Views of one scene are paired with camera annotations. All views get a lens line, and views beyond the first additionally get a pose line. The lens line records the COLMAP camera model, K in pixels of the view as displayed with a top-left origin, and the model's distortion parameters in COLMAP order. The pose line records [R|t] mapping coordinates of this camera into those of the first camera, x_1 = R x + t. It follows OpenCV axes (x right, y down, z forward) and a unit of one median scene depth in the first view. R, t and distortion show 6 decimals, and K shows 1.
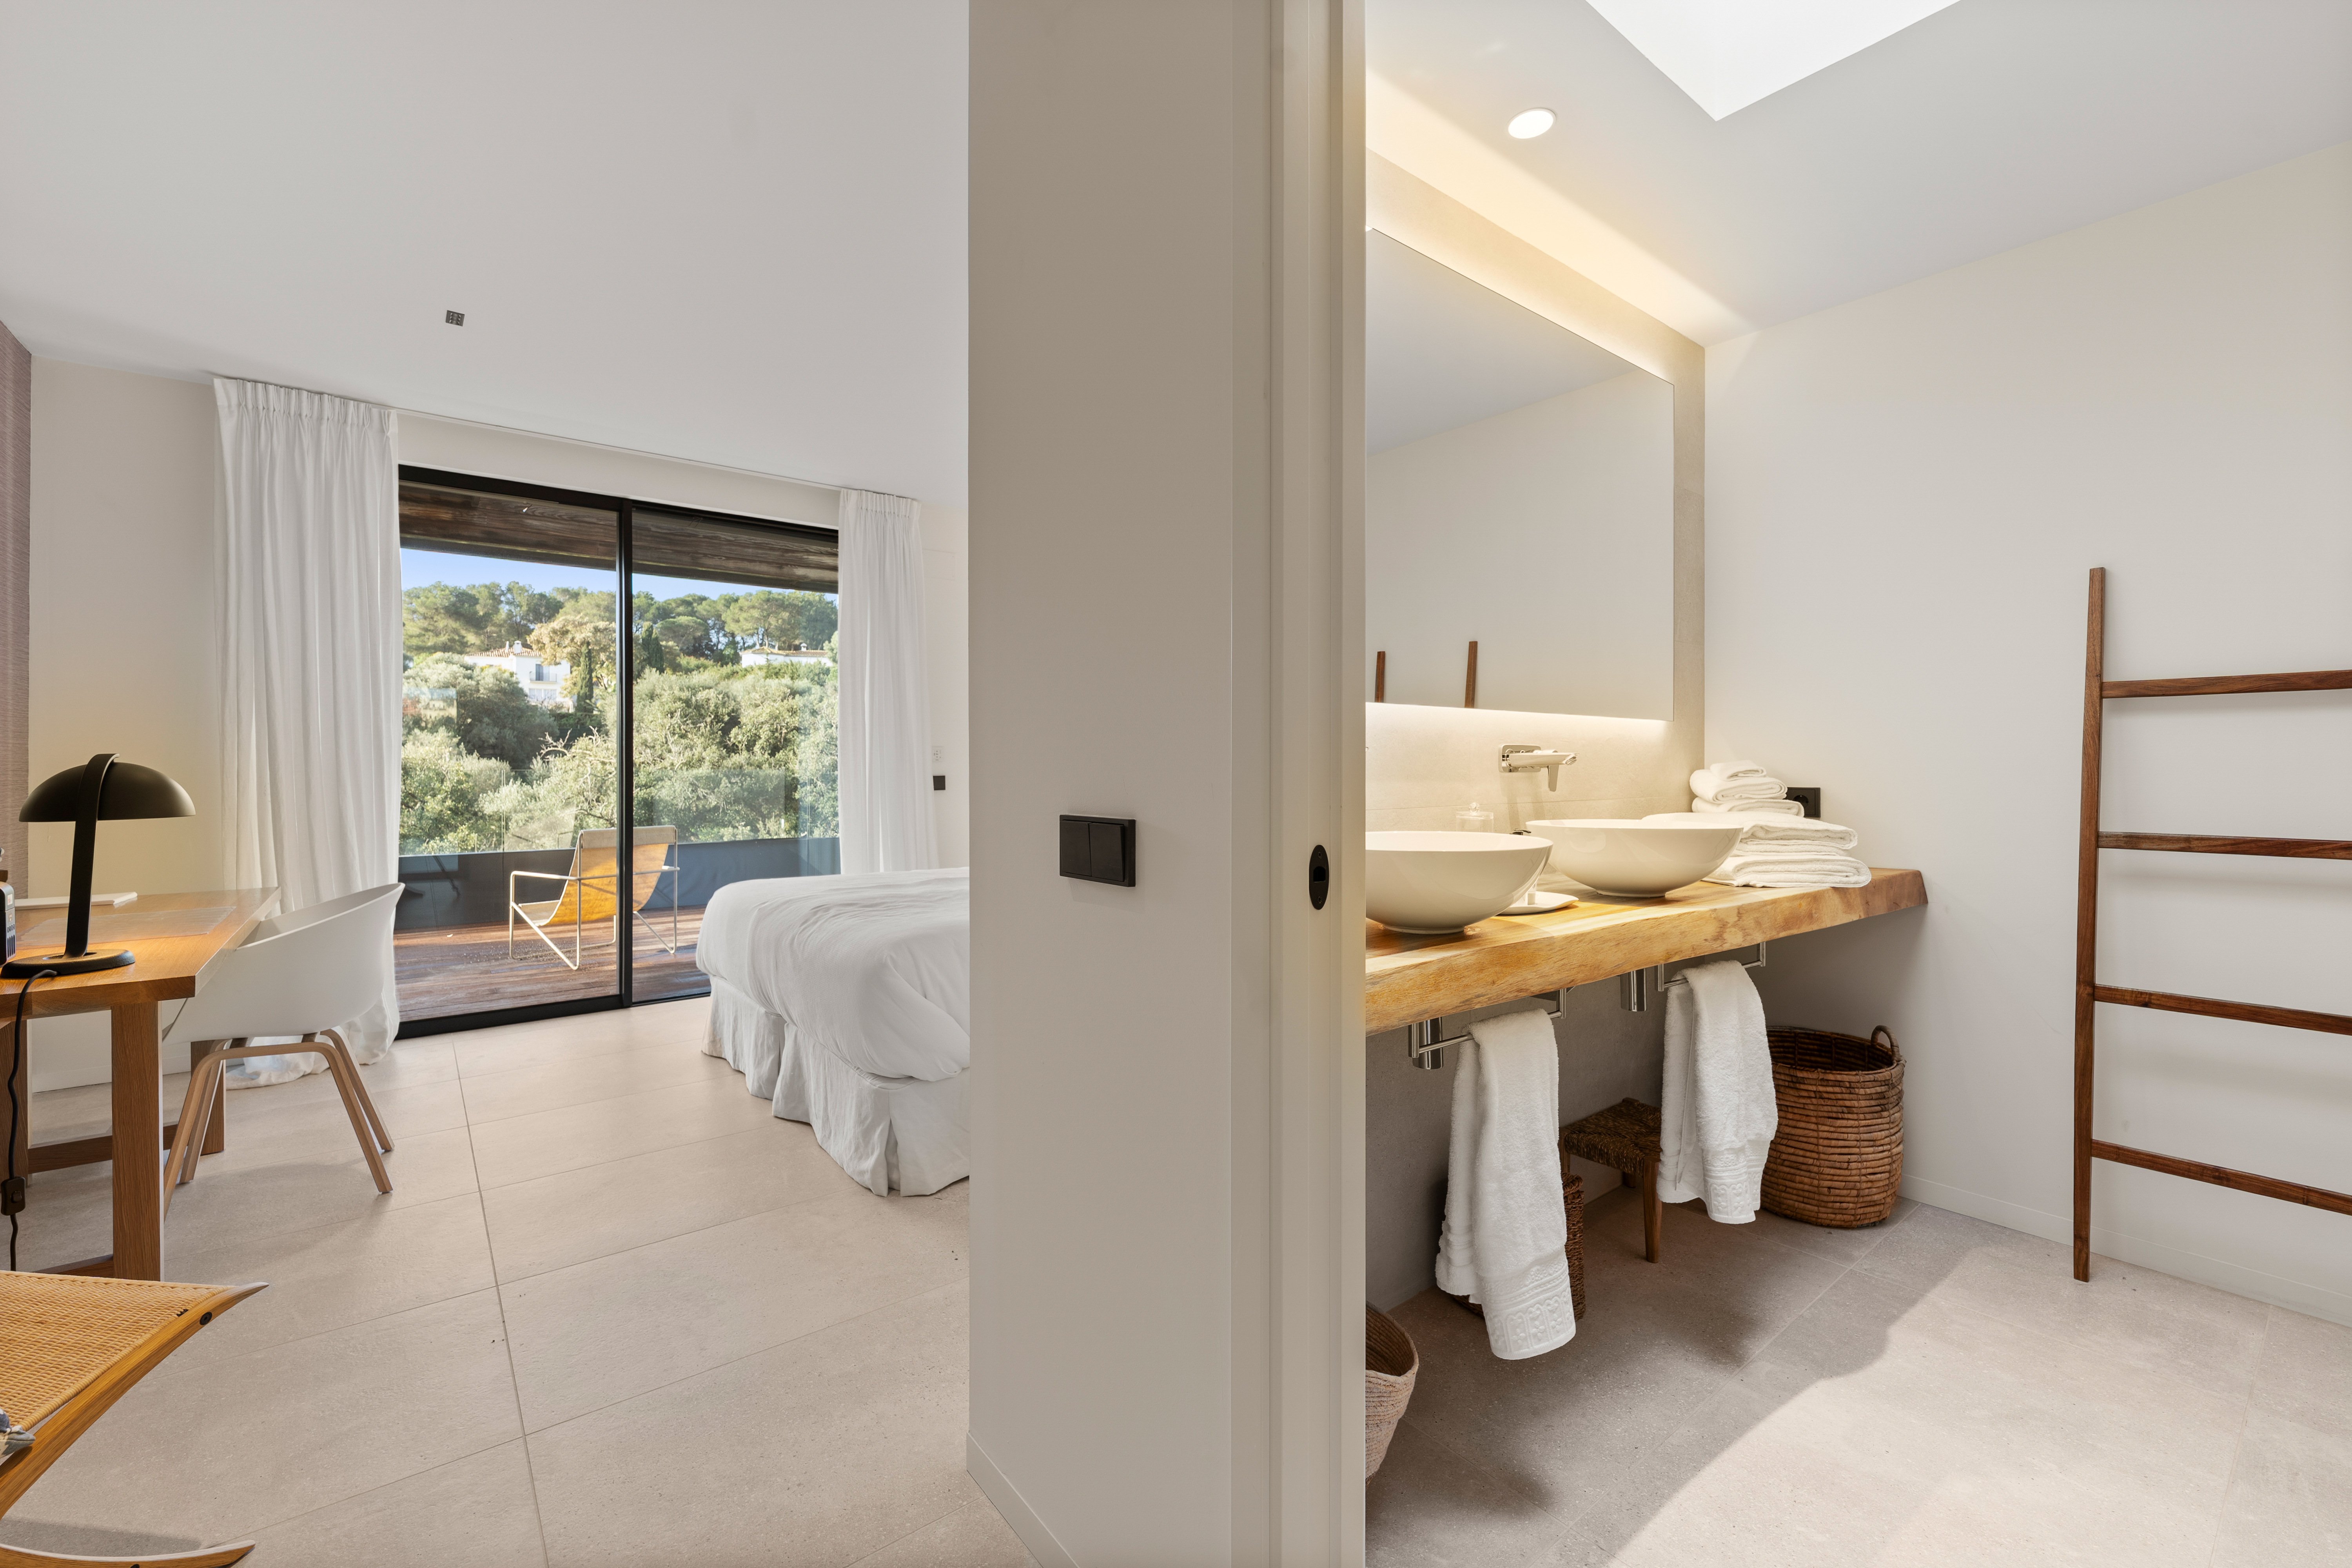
lens RADIAL K [[965.8, 0, 1170.1], [0, 965.8, 779.8], [0, 0, 1]] dist [-0.000111, -0.000262]
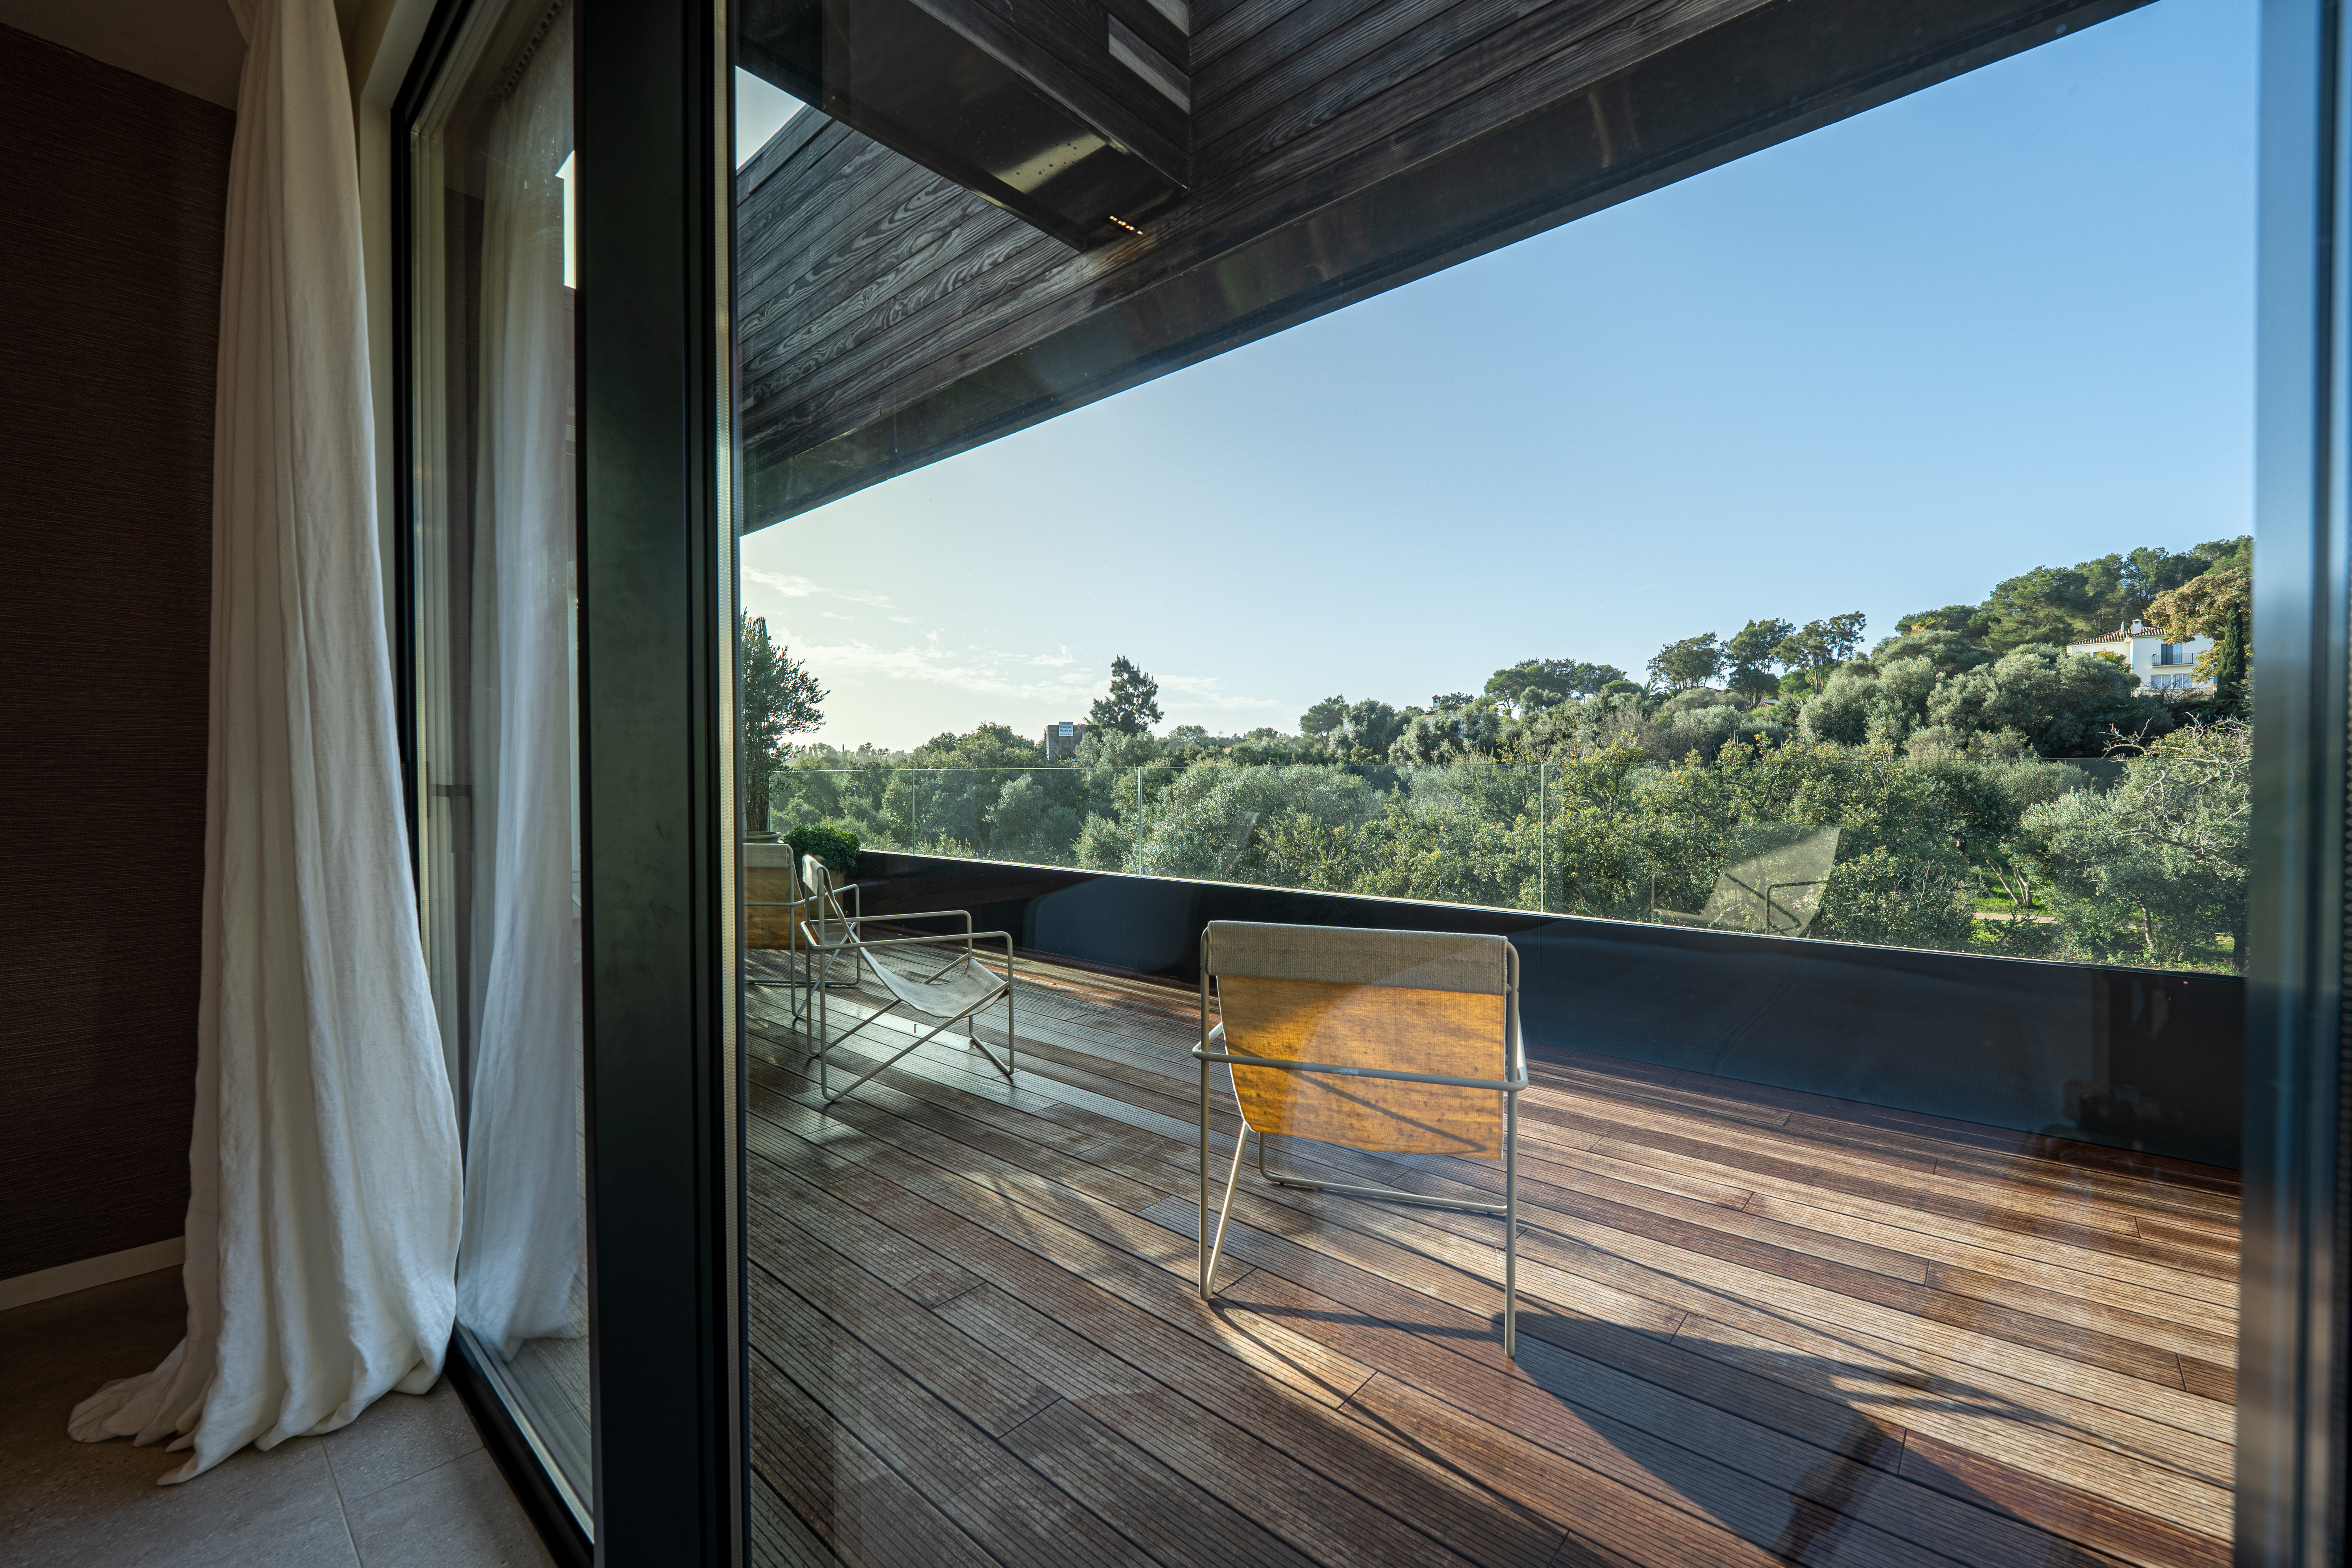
lens RADIAL K [[960.6, 0, 1171.1], [0, 960.6, 794.3], [0, 0, 1]] dist [0.002095, -0.006111]
pose [[0.175751, 0.018027, -0.984270, -0.044278], [-0.008706, 0.999822, 0.016757, -0.000791], [0.984396, 0.005624, 0.175877, 0.153360]]
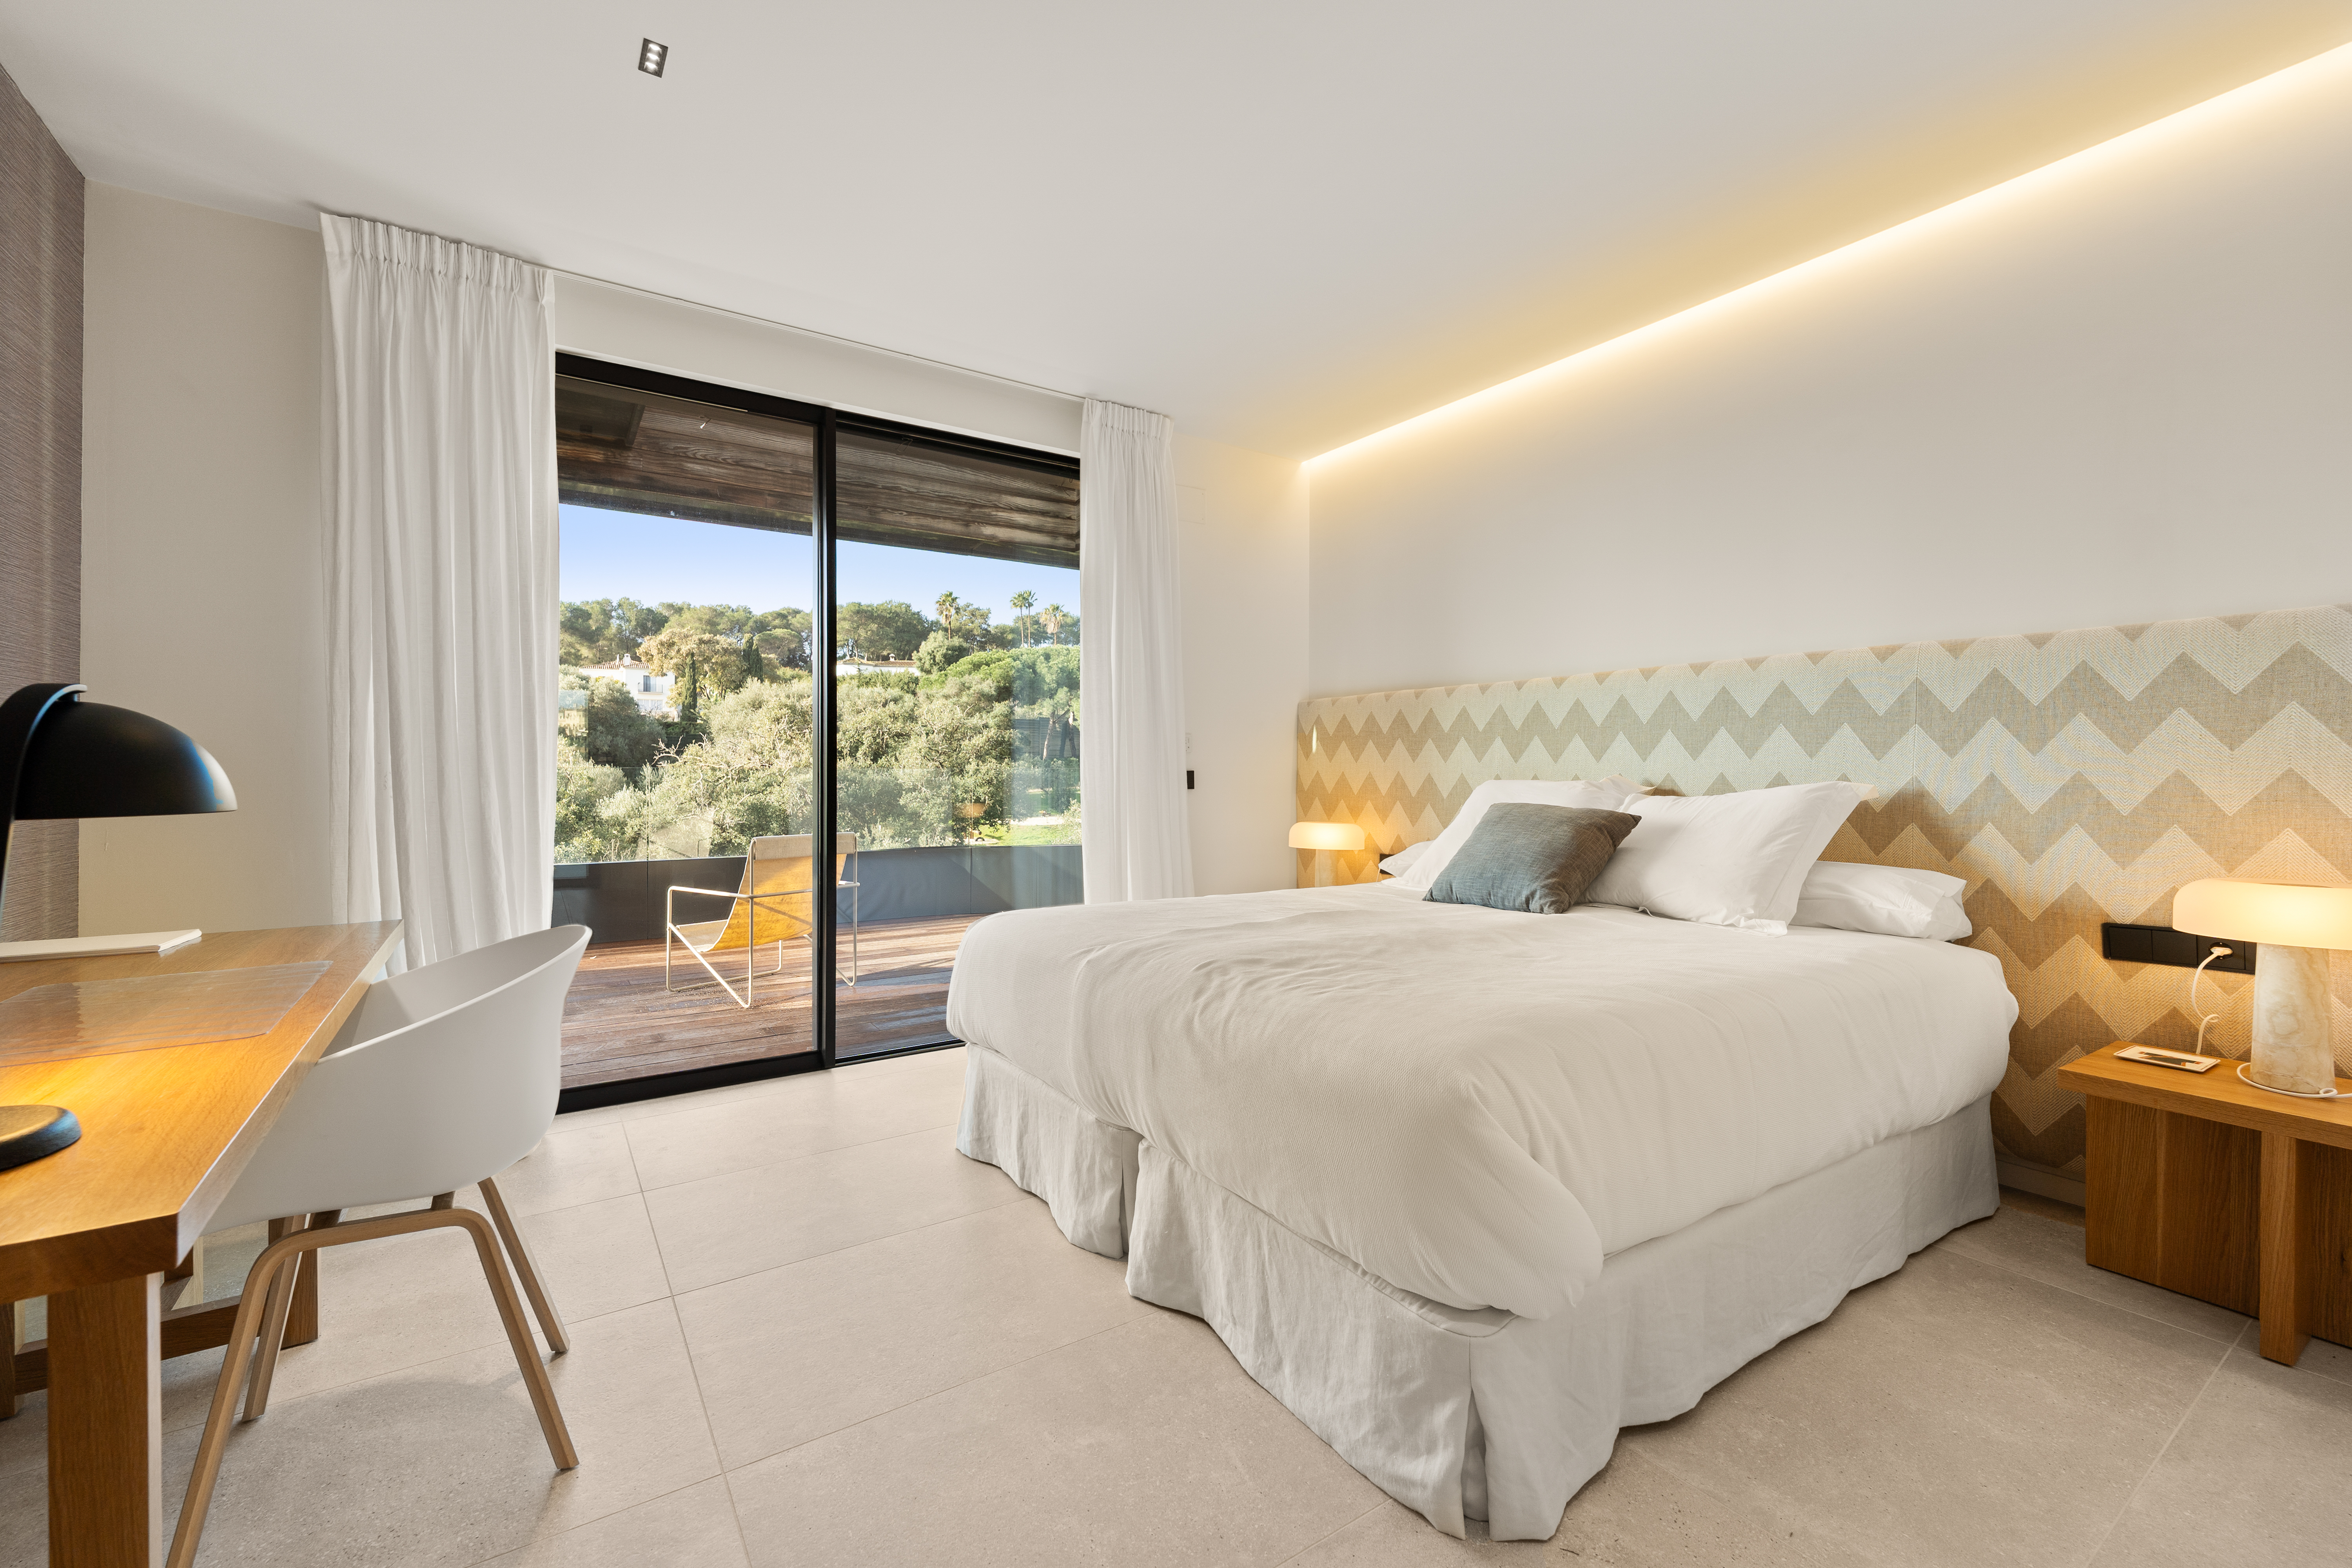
lens RADIAL K [[960.2, 0, 1166.0], [0, 960.2, 787.1], [0, 0, 1]] dist [0.000387, -0.000494]
pose [[0.996713, 0.001375, -0.080996, -0.032350], [-0.001424, 0.999999, -0.000546, 0.001621], [0.080996, 0.000659, 0.996714, 0.036095]]
